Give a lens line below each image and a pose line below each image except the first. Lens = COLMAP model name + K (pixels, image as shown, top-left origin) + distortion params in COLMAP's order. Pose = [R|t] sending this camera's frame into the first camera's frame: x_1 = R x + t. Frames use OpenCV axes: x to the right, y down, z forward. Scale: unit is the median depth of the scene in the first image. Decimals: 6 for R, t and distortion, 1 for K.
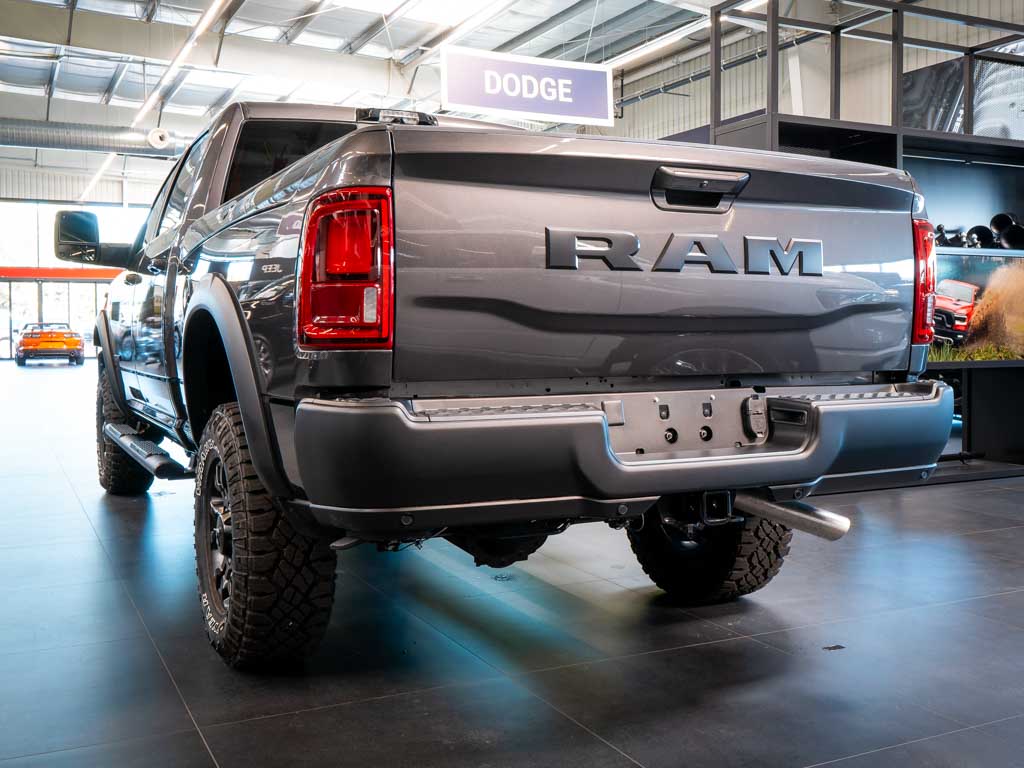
lens RADIAL K [[1011.4, 0, 508.6], [0, 1011.4, 387.1], [0, 0, 1]] dist [0.012607, 0.000000]
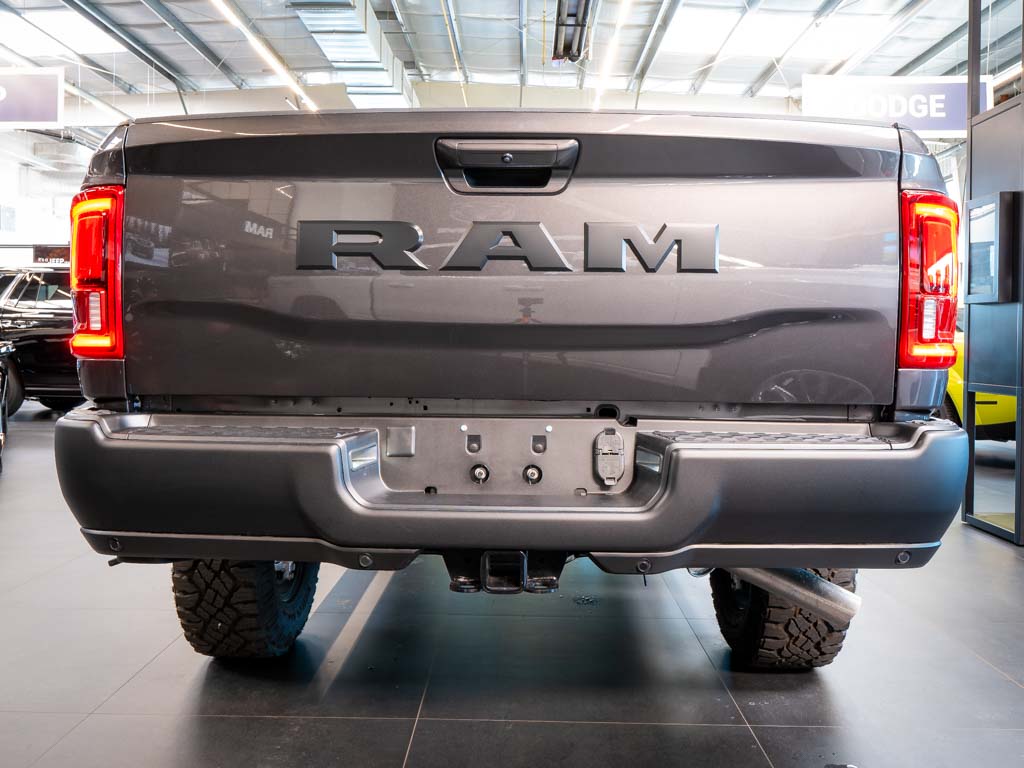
lens RADIAL K [[859.3, 0, 512.7], [0, 859.3, 376.4], [0, 0, 1]] dist [-0.008271, 0.000431]
pose [[0.892138, 0.031211, -0.450684, 0.461810], [-0.037985, 0.999260, -0.005990, -0.024882], [0.450163, 0.022463, 0.892664, 0.377943]]
